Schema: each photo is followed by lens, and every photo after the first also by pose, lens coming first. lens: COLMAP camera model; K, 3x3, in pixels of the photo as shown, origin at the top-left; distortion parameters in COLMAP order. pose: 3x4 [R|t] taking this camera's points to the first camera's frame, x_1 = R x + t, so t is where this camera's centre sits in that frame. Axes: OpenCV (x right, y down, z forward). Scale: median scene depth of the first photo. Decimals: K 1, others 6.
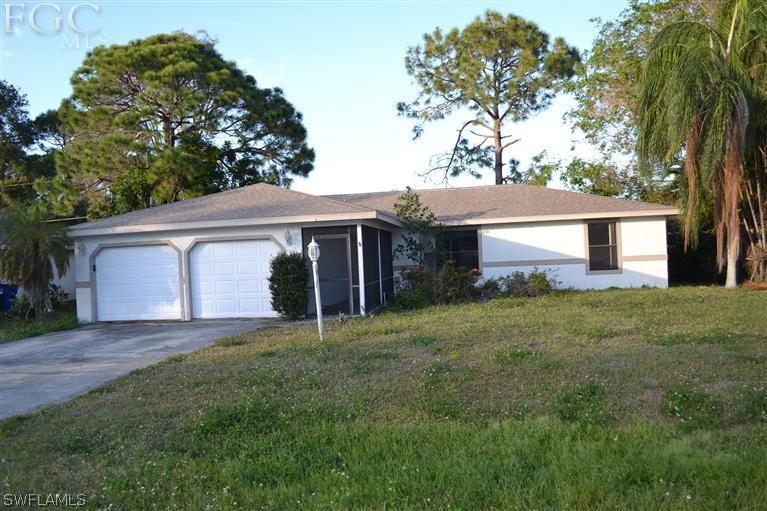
lens RADIAL K [[613.1, 0, 373.3], [0, 613.1, 255.9], [0, 0, 1]] dist [-0.079942, 0.007780]
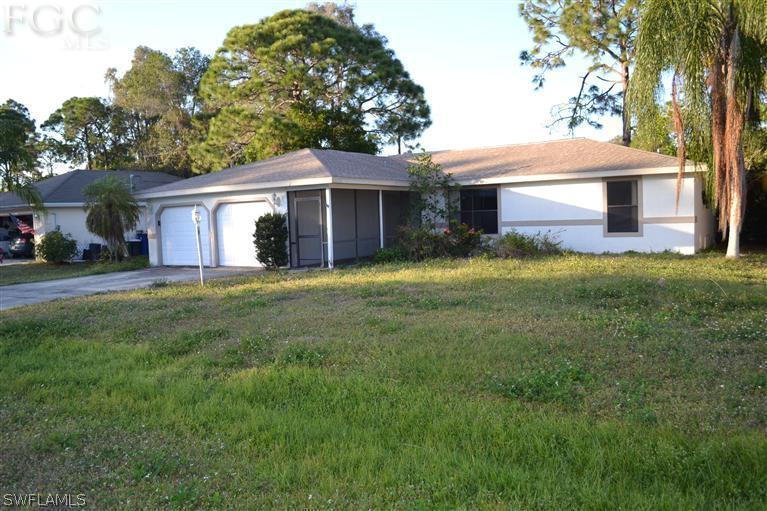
lens RADIAL K [[613.1, 0, 373.3], [0, 613.1, 255.9], [0, 0, 1]] dist [-0.079942, 0.007780]
pose [[0.923082, 0.035399, -0.382971, 0.383527], [-0.002226, 0.996230, 0.086720, -0.019862], [0.384597, -0.079197, 0.919681, -0.003706]]
